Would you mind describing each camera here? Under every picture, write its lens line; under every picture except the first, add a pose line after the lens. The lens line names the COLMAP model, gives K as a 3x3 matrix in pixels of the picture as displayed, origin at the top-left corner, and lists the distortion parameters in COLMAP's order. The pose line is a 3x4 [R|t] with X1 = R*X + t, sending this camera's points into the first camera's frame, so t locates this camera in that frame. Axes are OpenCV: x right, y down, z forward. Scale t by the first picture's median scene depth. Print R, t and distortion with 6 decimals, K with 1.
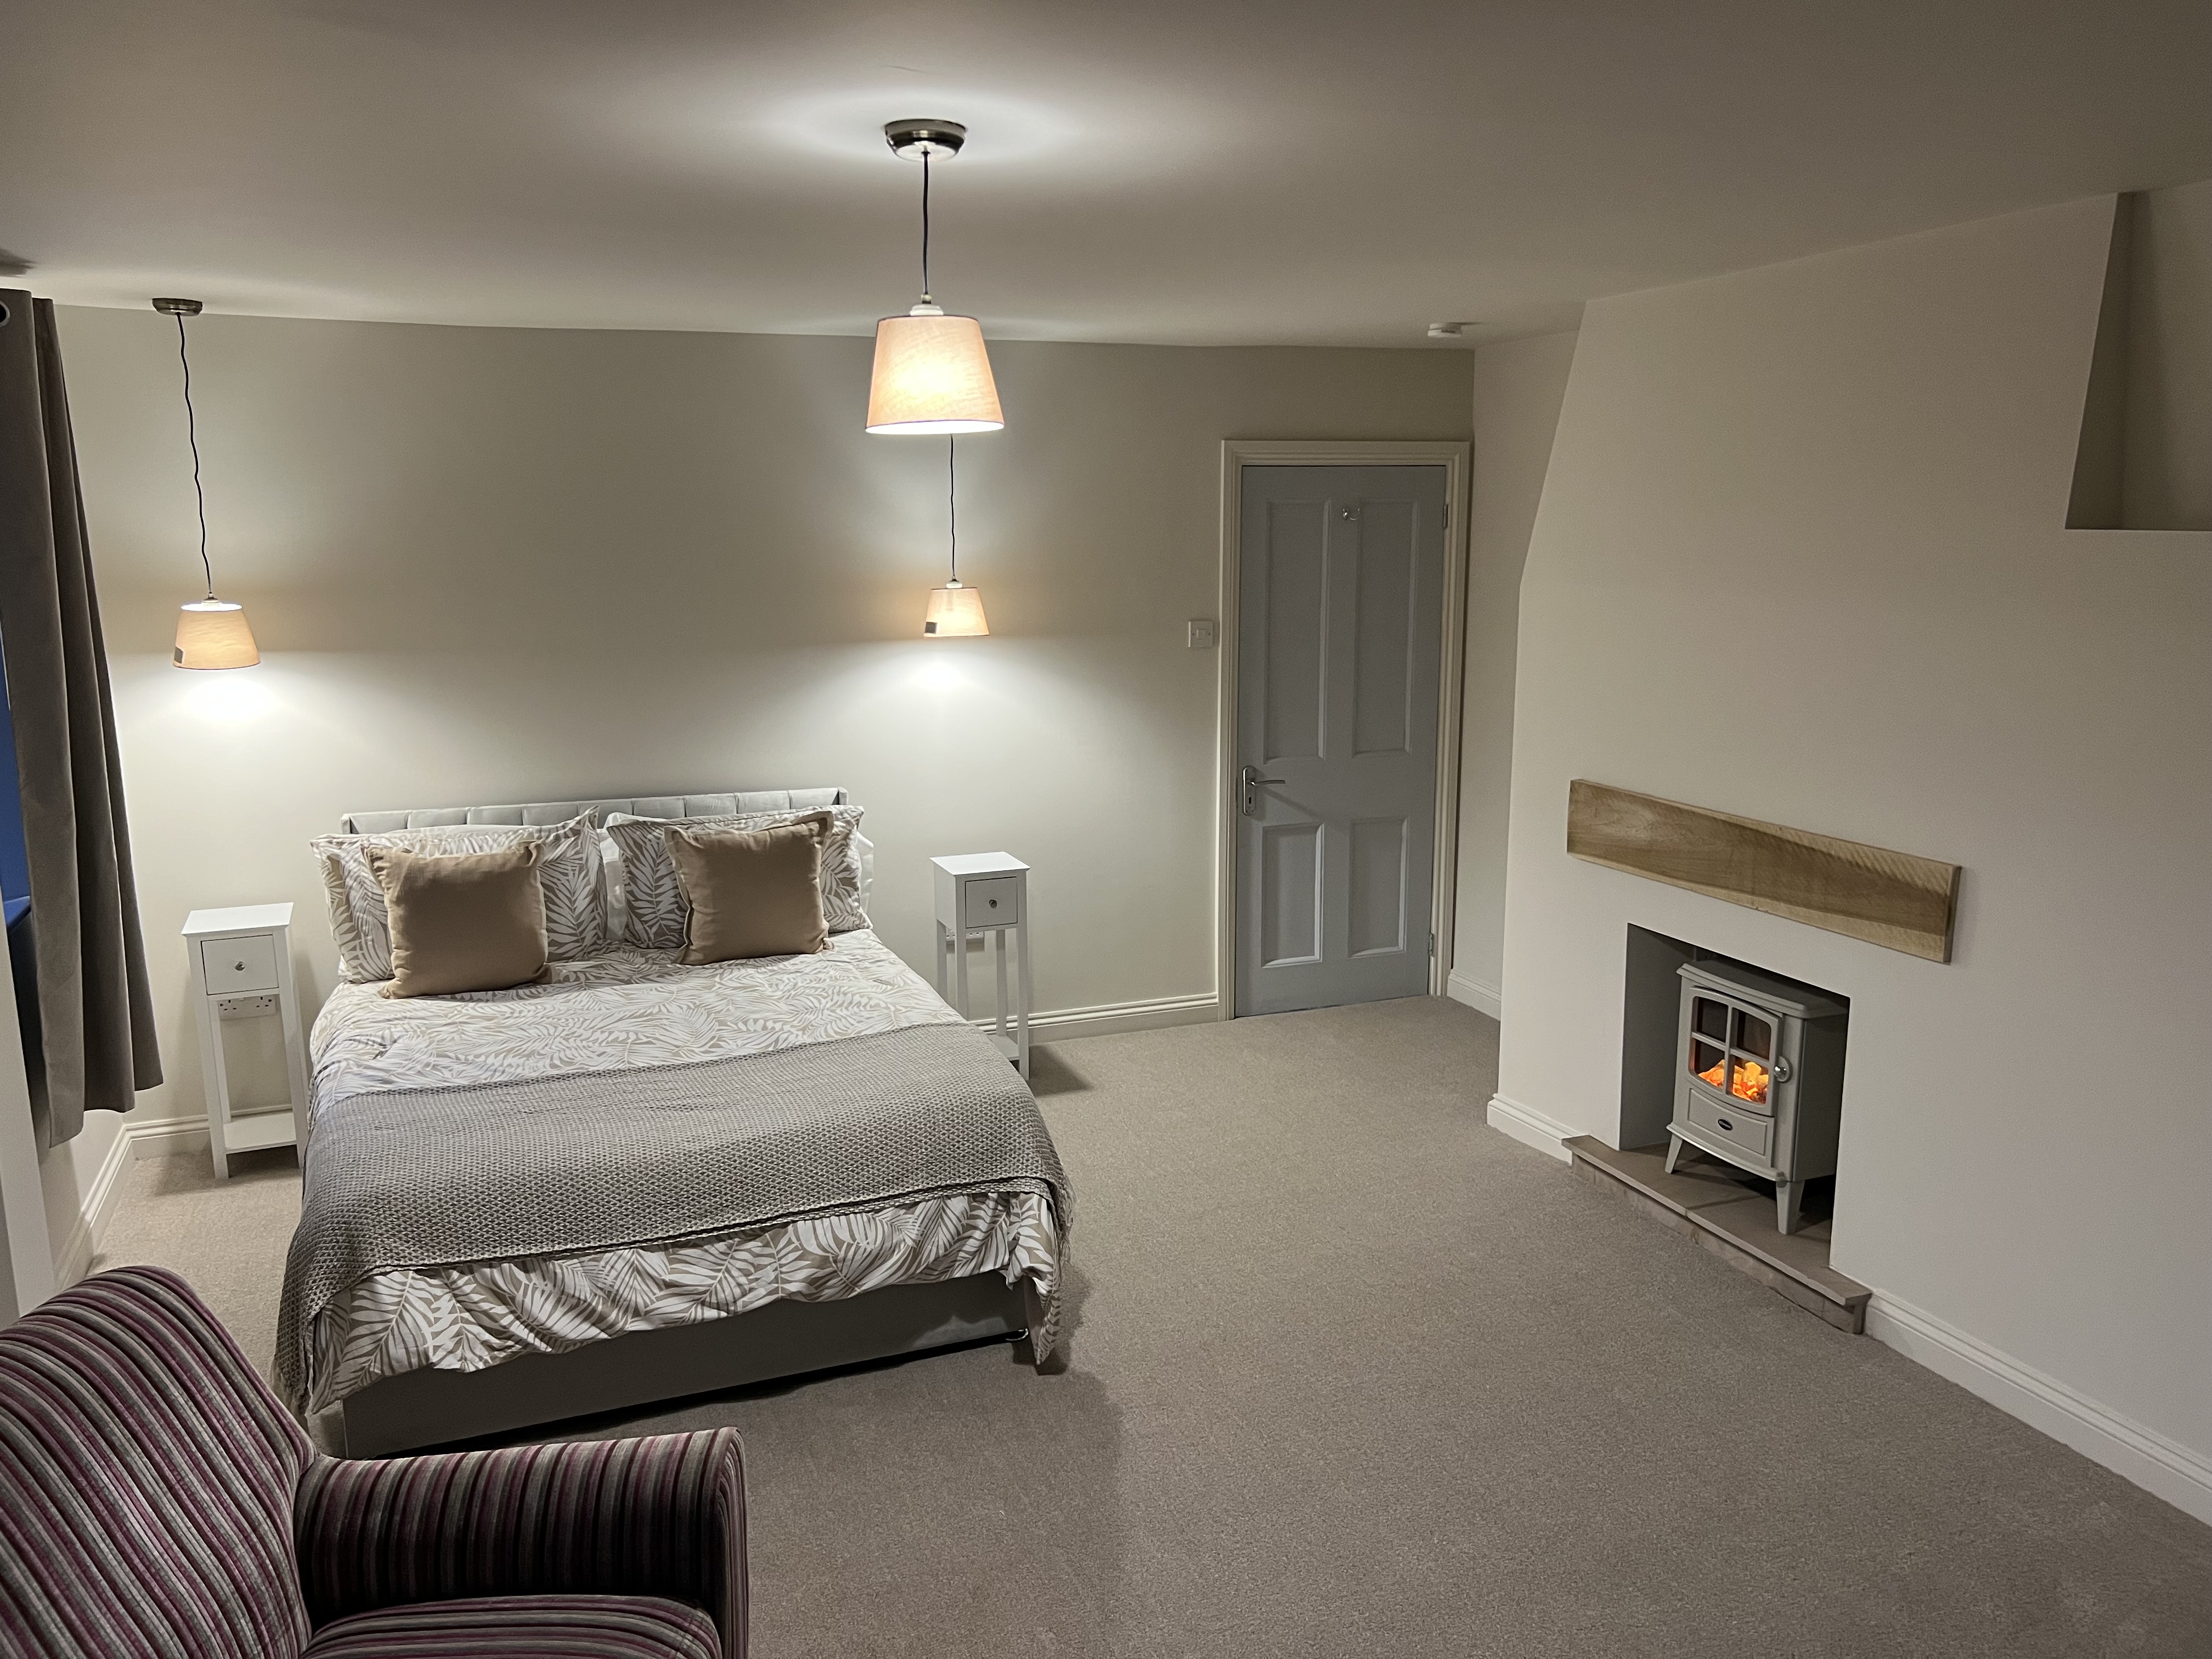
lens RADIAL K [[1676.9, 0, 1106.0], [0, 1676.9, 829.5], [0, 0, 1]] dist [-0.011664, -0.004664]
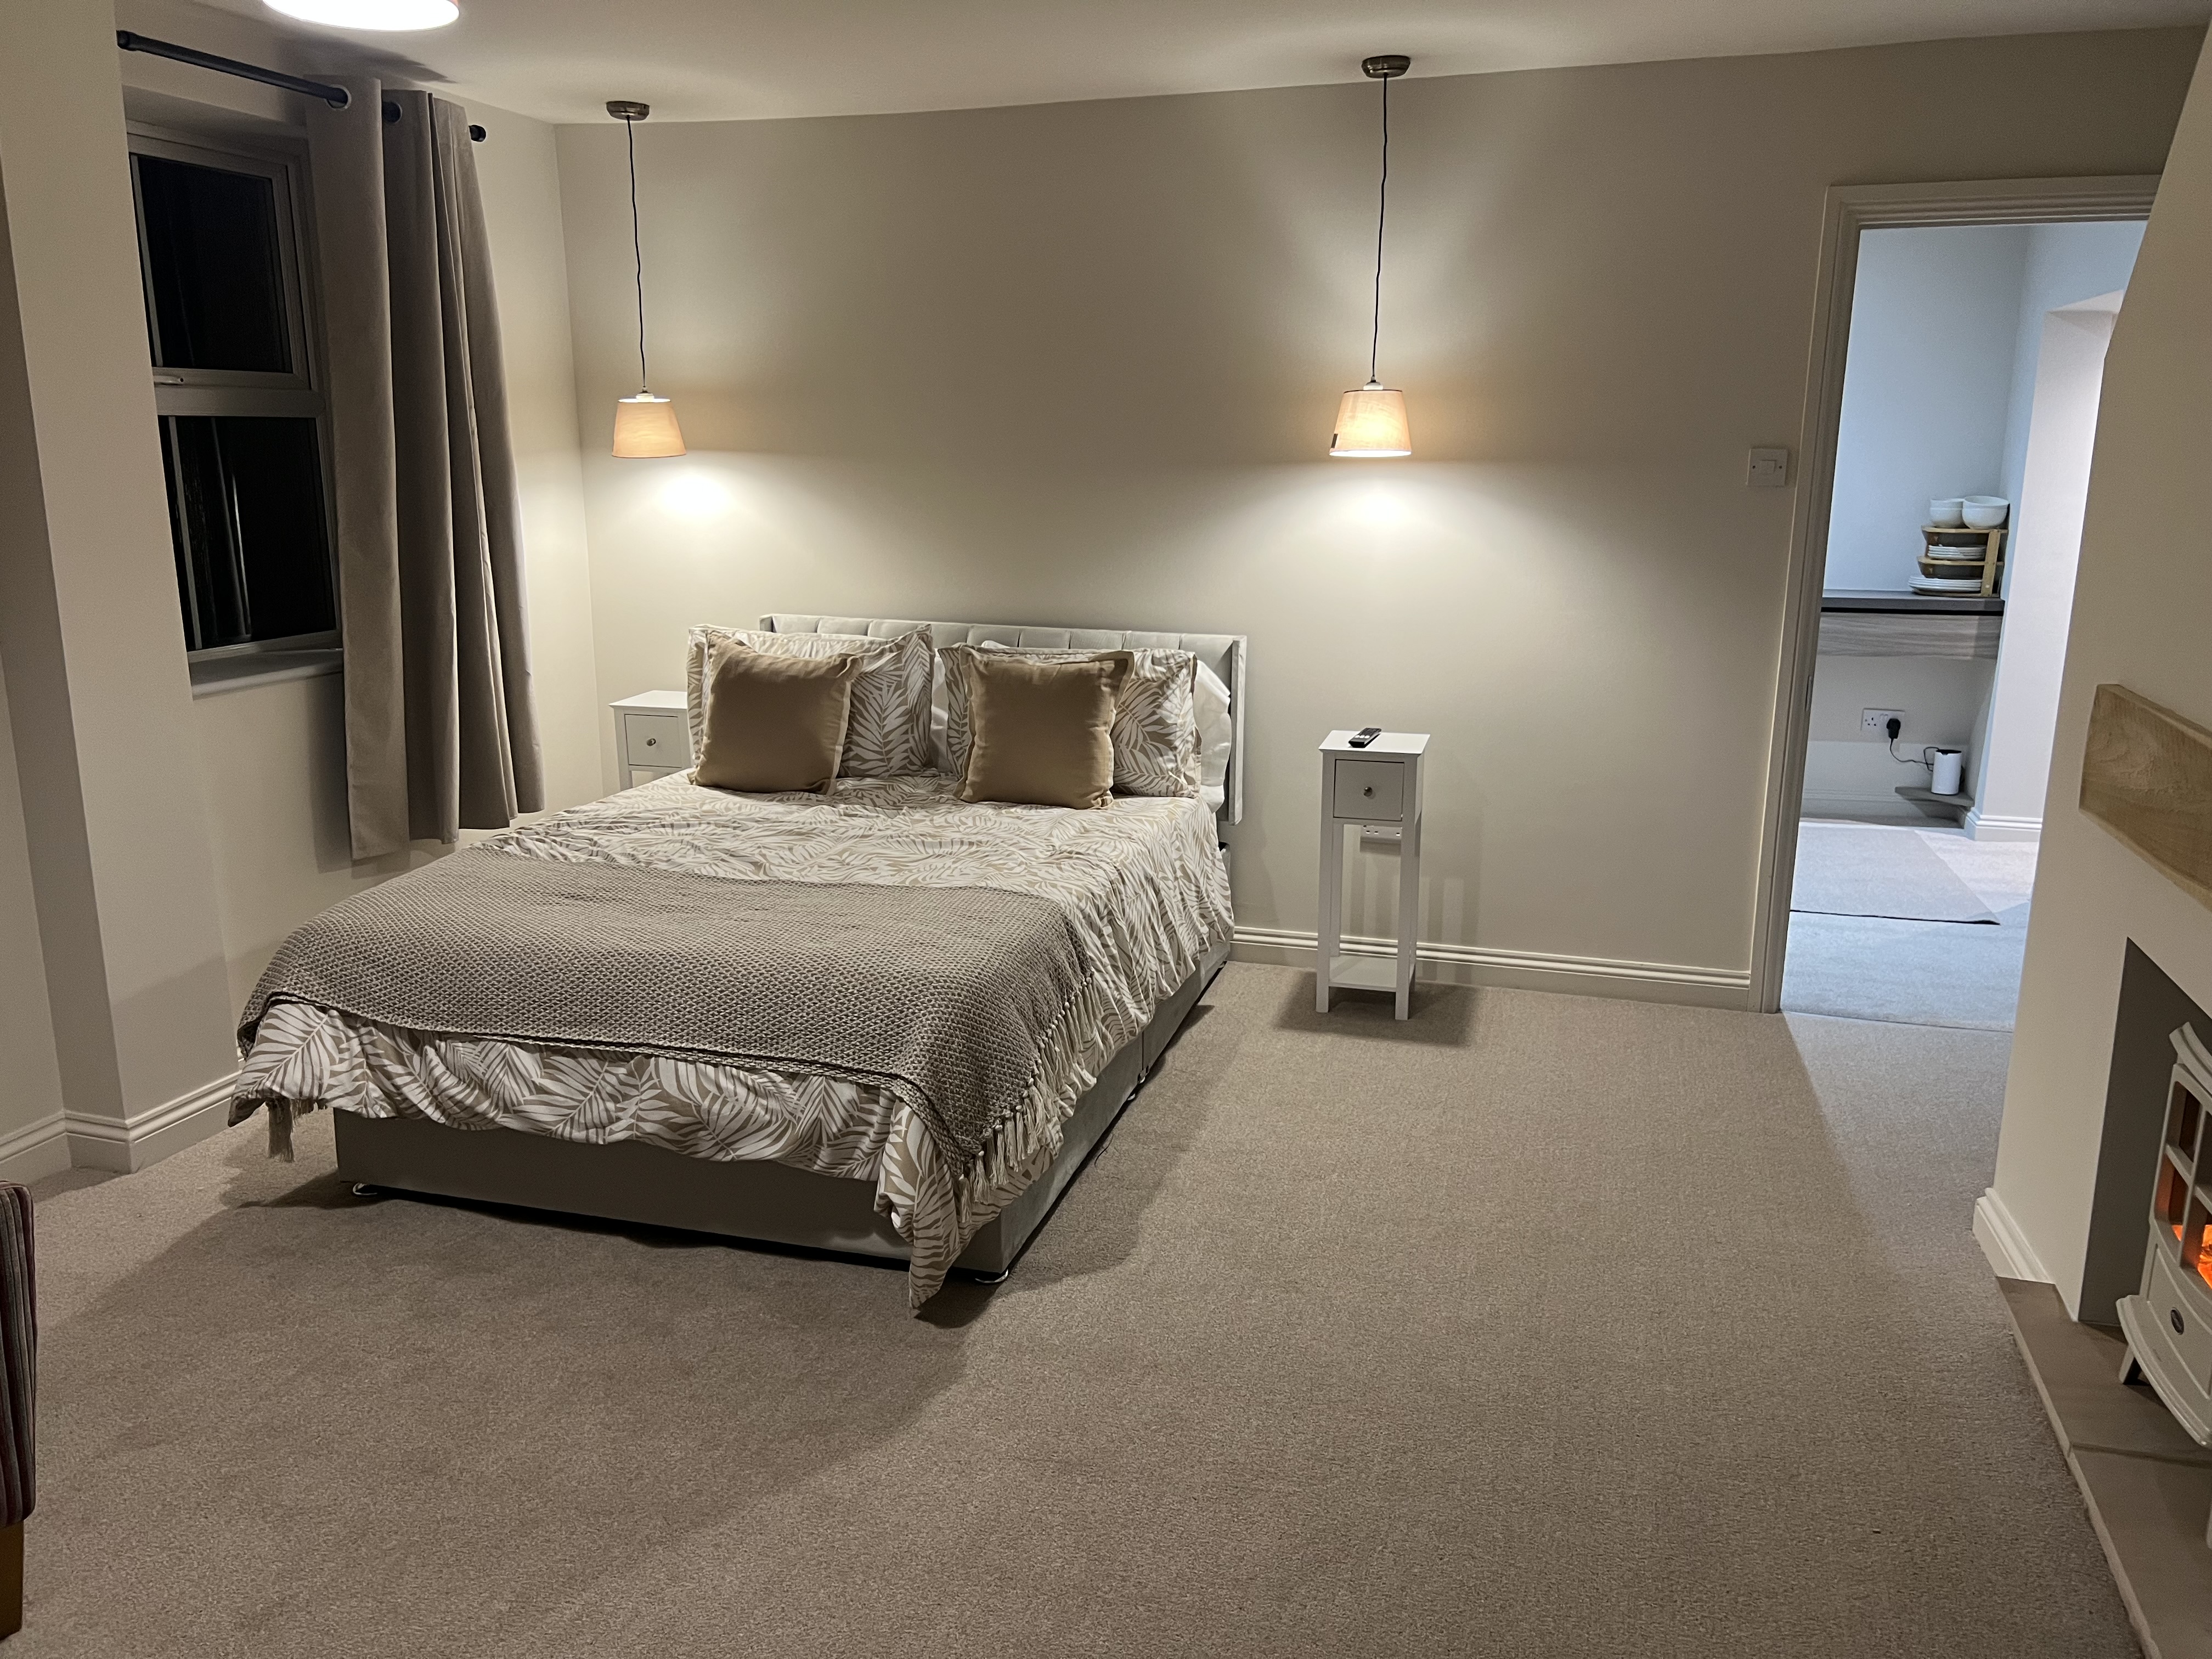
lens RADIAL K [[1713.5, 0, 1106.0], [0, 1713.5, 829.5], [0, 0, 1]] dist [0.001866, -0.003613]
pose [[0.792272, 0.151512, -0.591058, 0.408607], [-0.123624, 0.988449, 0.087671, 0.004759], [0.597514, 0.003610, 0.801851, 0.323817]]
